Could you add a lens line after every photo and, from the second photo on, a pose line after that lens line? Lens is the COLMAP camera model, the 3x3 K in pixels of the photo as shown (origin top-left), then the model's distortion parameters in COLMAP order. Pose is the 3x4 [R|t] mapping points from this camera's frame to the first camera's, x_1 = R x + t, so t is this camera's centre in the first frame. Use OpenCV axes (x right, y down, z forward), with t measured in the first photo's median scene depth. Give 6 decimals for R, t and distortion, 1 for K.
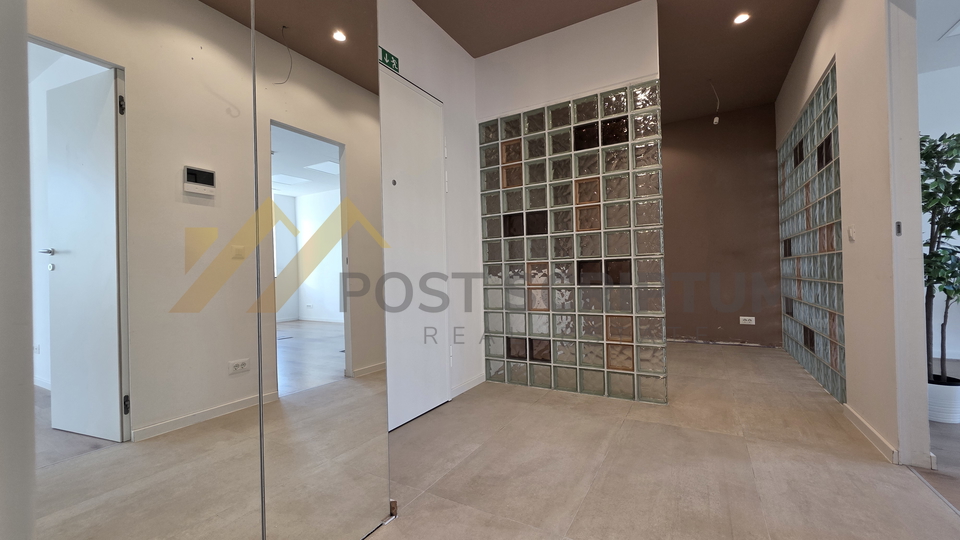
lens RADIAL K [[382.9, 0, 482.8], [0, 382.9, 273.1], [0, 0, 1]] dist [-0.001363, -0.000389]
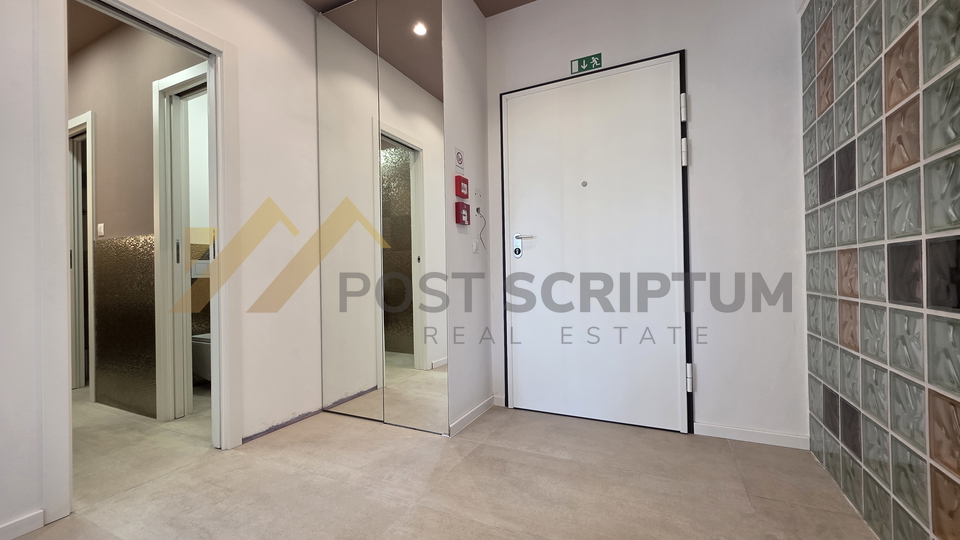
lens RADIAL K [[382.9, 0, 482.8], [0, 382.9, 273.1], [0, 0, 1]] dist [-0.001363, -0.000389]
pose [[0.070305, 0.020960, -0.997305, 1.027306], [0.020501, 0.999538, 0.022452, -0.031082], [0.997315, -0.022024, 0.069843, 0.842431]]
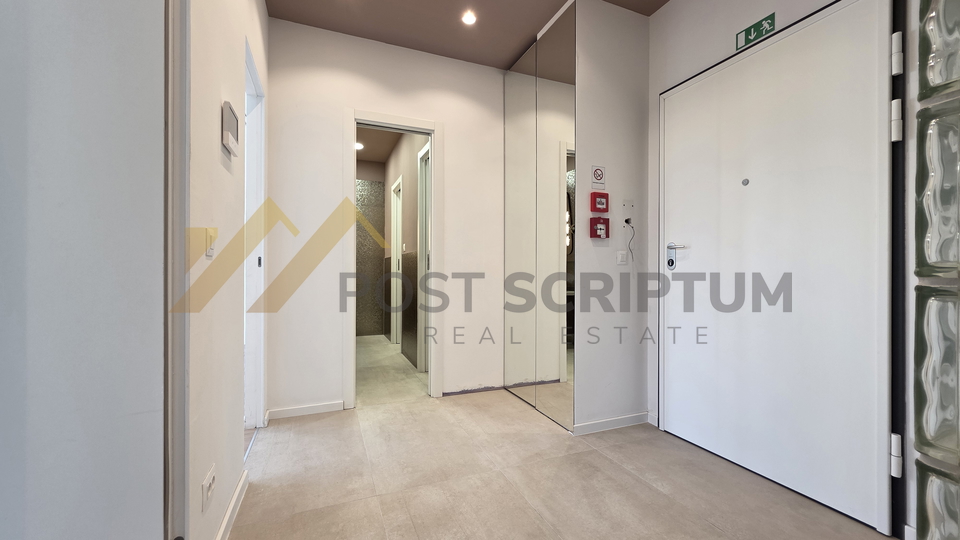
lens RADIAL K [[382.9, 0, 482.8], [0, 382.9, 273.1], [0, 0, 1]] dist [-0.001363, -0.000389]
pose [[-0.611378, 0.025322, -0.790934, 1.045695], [0.016098, 0.999679, 0.019561, -0.078626], [0.791175, -0.000773, -0.611589, 1.376395]]
